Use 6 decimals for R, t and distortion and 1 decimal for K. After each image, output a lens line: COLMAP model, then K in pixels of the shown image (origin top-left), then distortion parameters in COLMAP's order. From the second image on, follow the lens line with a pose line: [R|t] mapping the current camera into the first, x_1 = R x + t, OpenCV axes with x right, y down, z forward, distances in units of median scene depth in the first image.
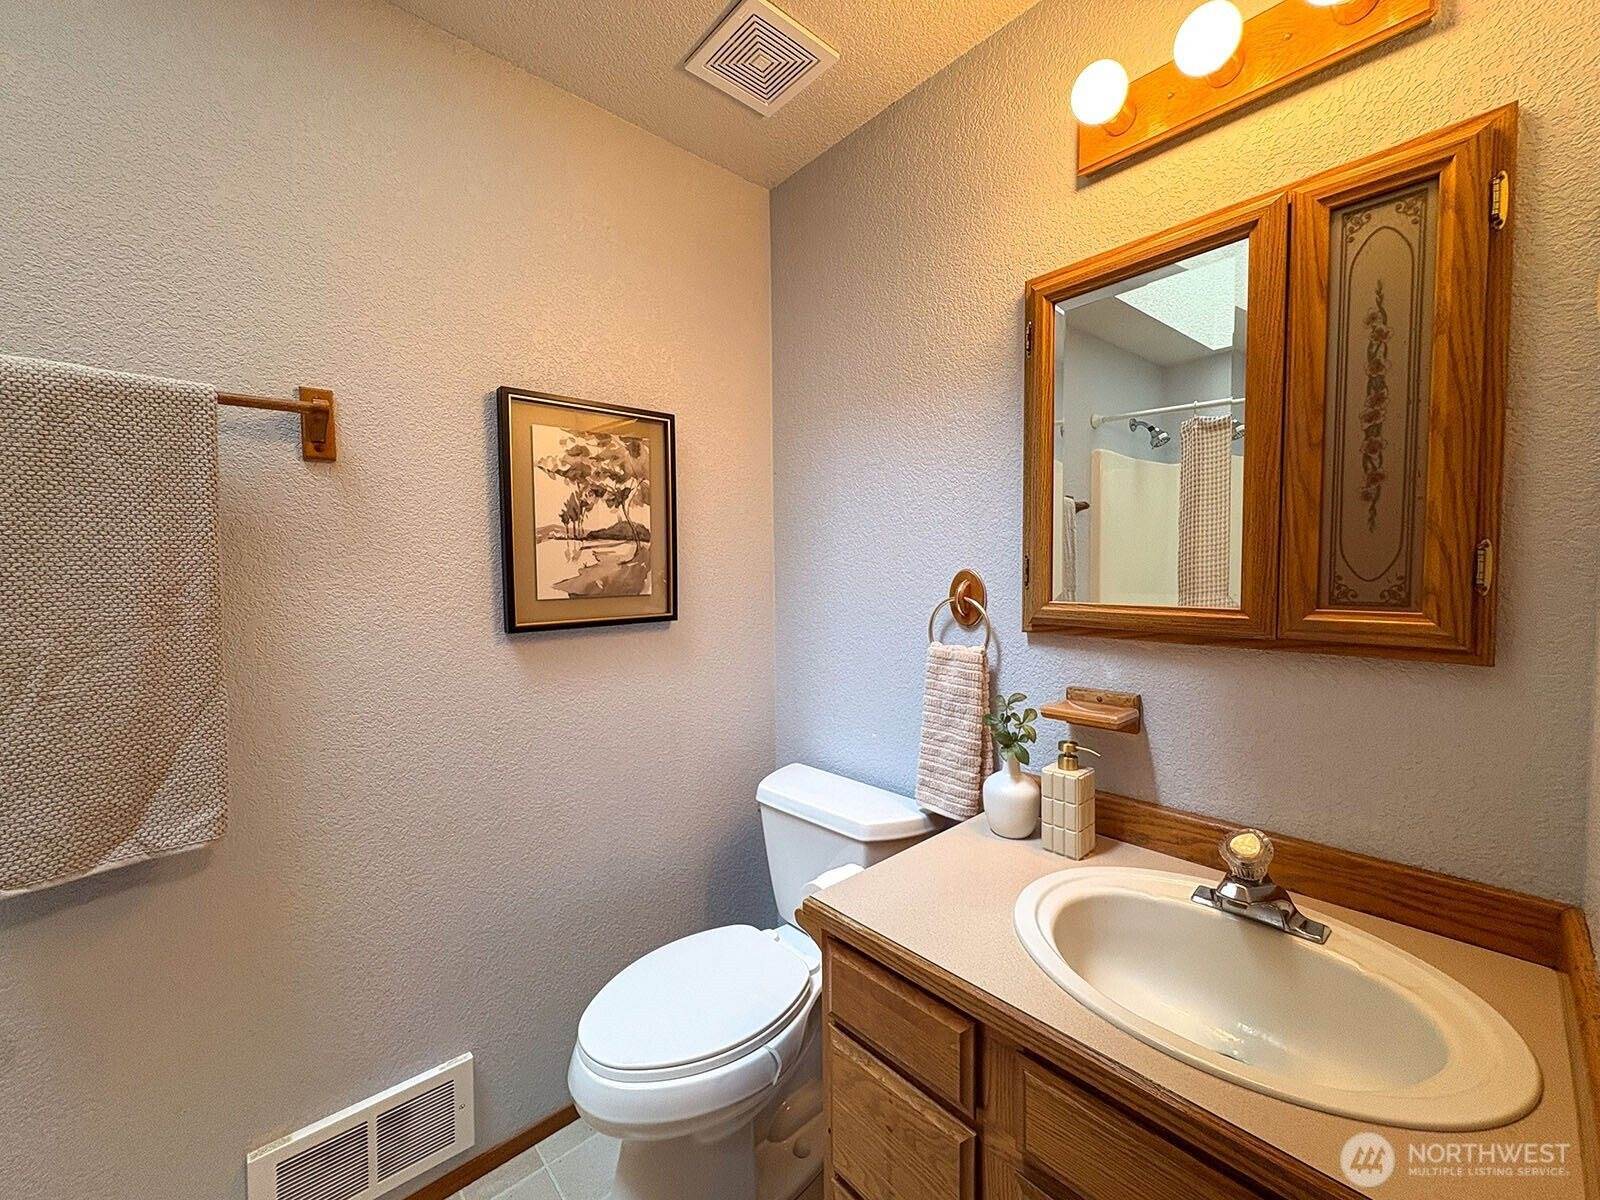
lens RADIAL K [[639.3, 0, 802.2], [0, 639.3, 597.7], [0, 0, 1]] dist [-0.000672, -0.000027]
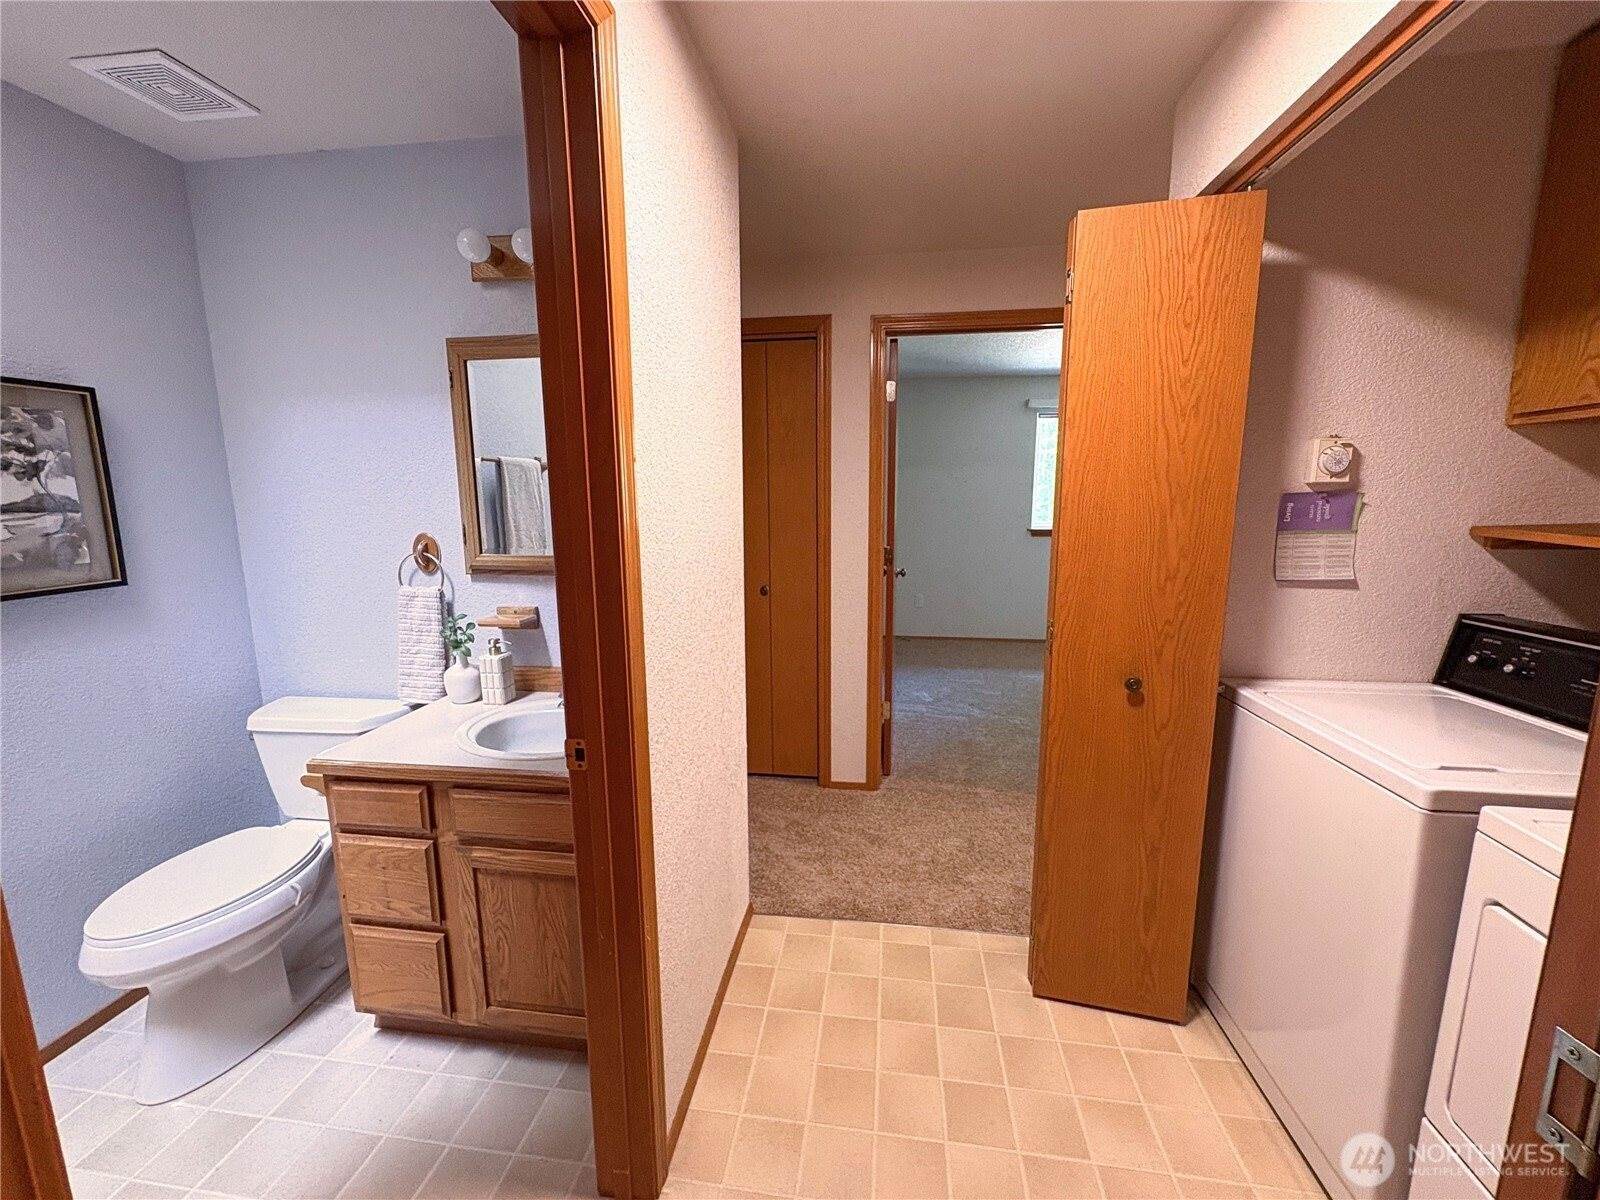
lens RADIAL K [[639.3, 0, 800.4], [0, 639.3, 594.3], [0, 0, 1]] dist [-0.000672, -0.000027]
pose [[0.764892, -0.097374, 0.636757, -0.020612], [0.025904, 0.992359, 0.120637, -0.059463], [-0.643638, -0.075780, 0.761569, -0.644727]]
